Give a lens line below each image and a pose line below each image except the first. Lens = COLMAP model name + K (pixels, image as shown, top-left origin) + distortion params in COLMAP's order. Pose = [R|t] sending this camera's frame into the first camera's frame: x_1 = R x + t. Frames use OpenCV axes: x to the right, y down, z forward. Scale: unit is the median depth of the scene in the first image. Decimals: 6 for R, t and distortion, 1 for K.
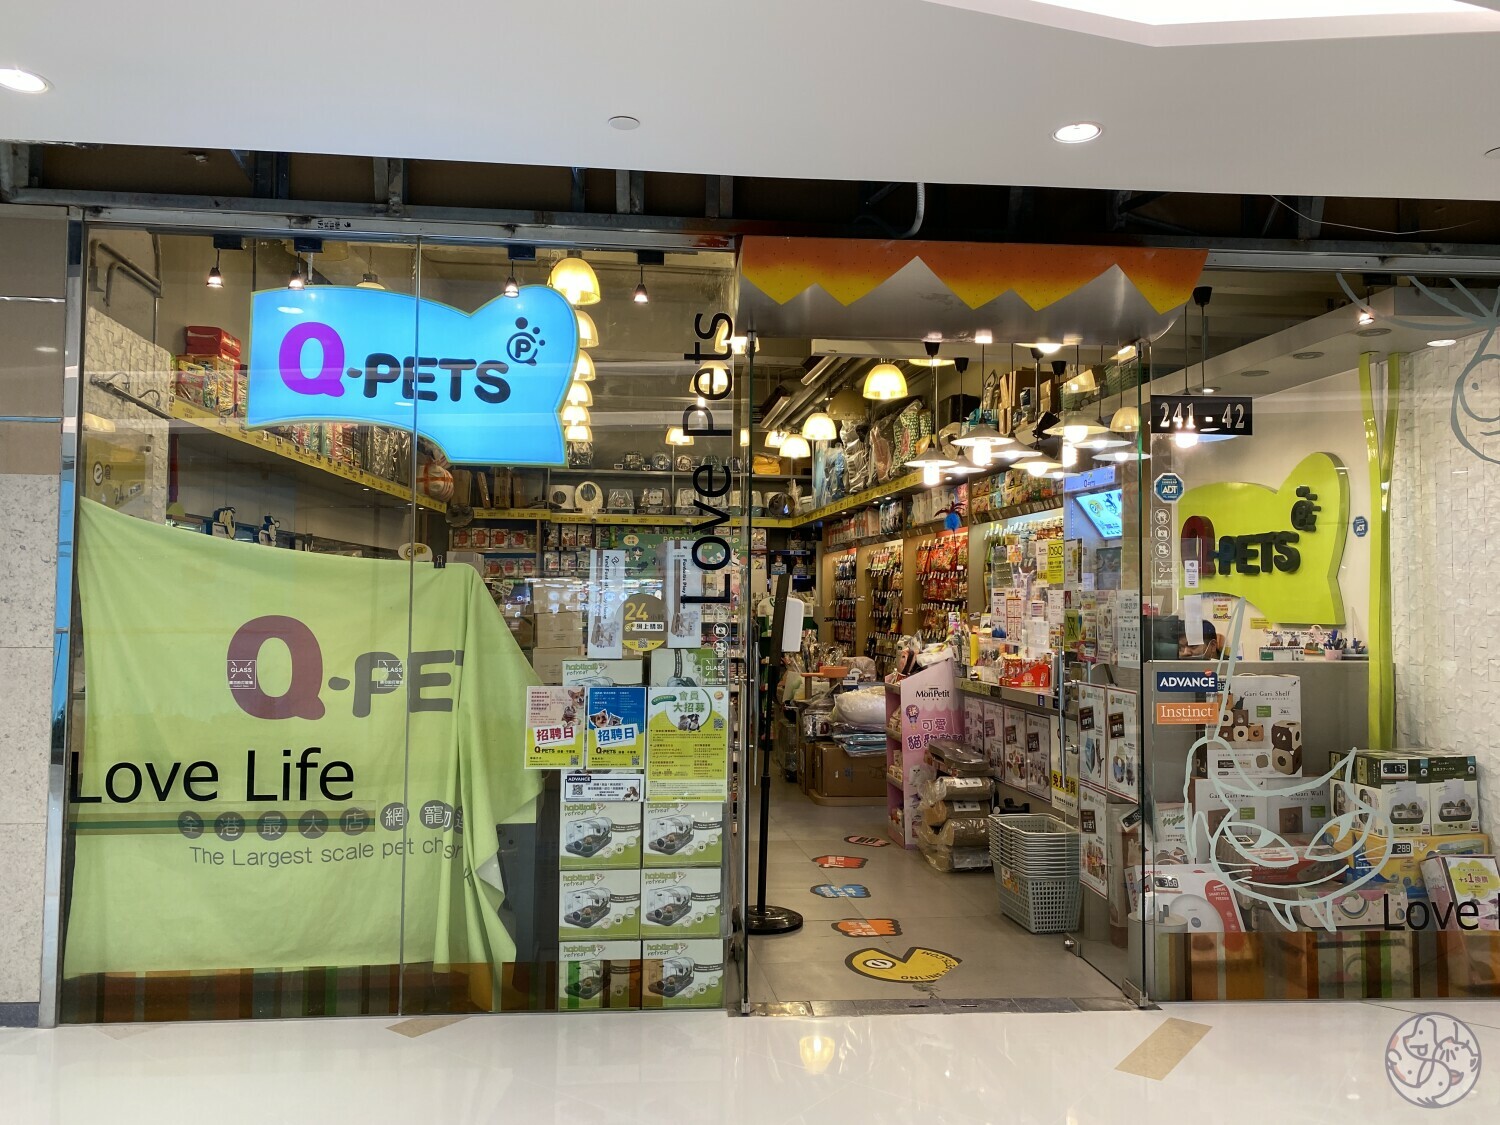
lens RADIAL K [[1146.9, 0, 759.2], [0, 1146.9, 556.3], [0, 0, 1]] dist [0.037143, -0.043565]
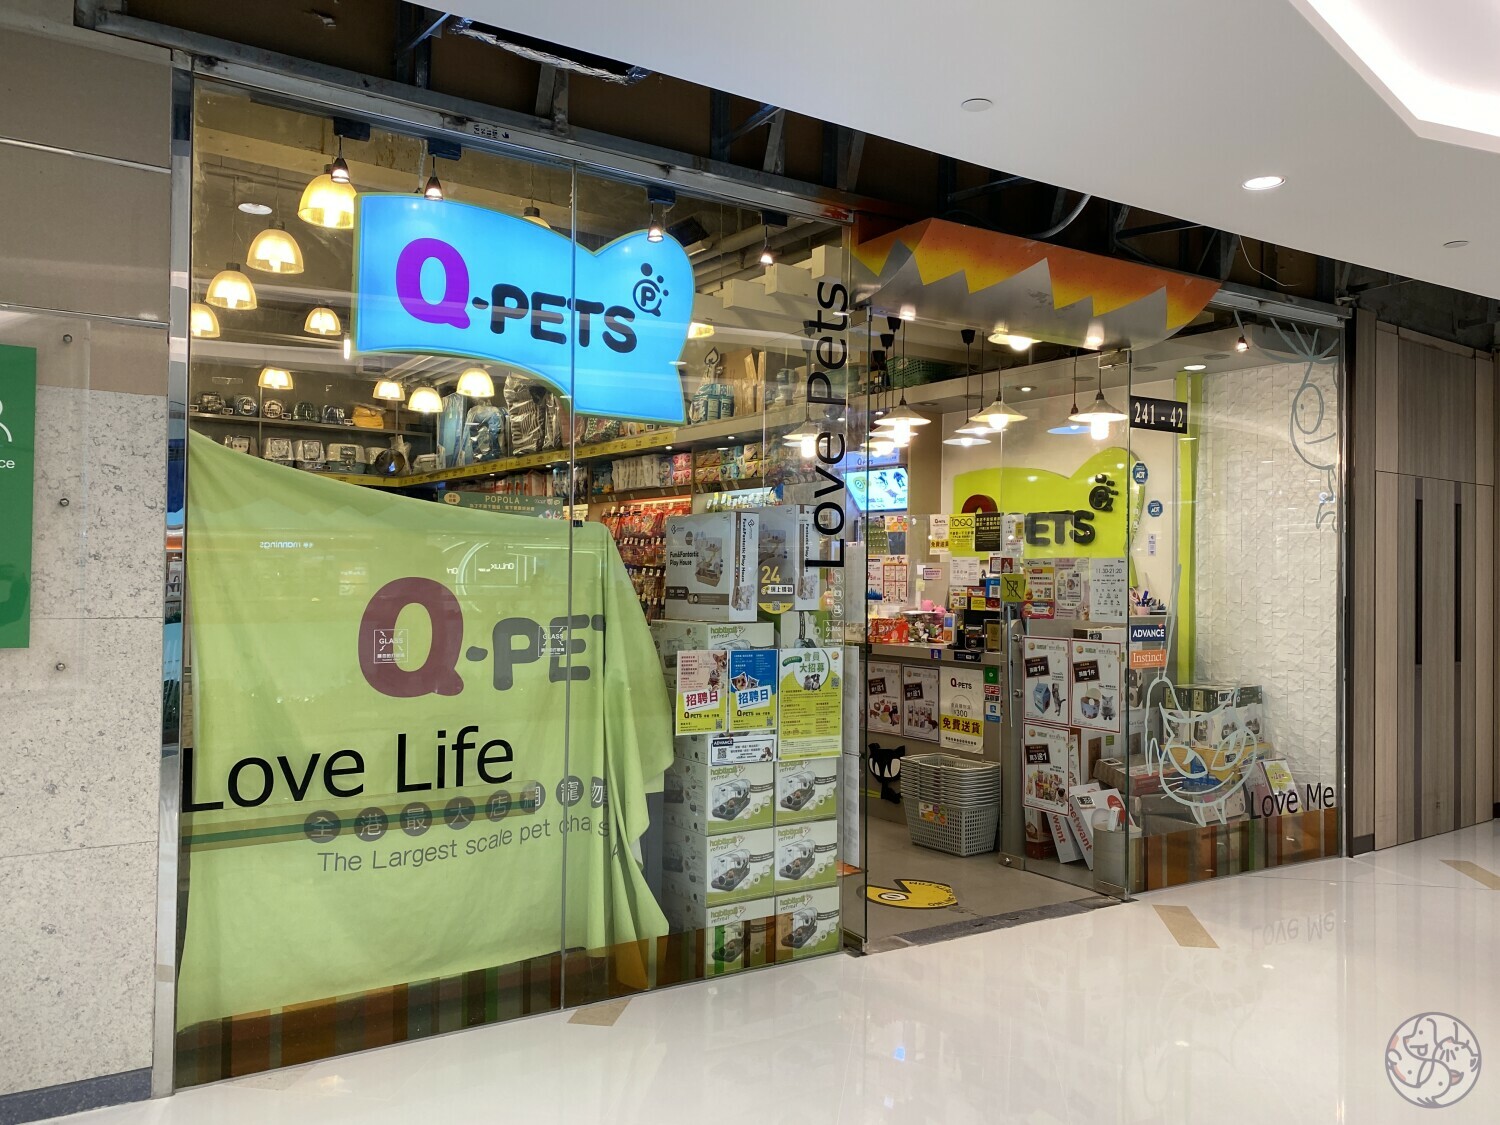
lens RADIAL K [[1139.8, 0, 762.5], [0, 1139.8, 558.8], [0, 0, 1]] dist [0.080726, -0.139401]
pose [[0.886523, 0.009457, 0.462588, -0.580230], [-0.024471, 0.999350, 0.026466, 0.008224], [-0.462037, -0.034782, 0.886178, 0.116112]]
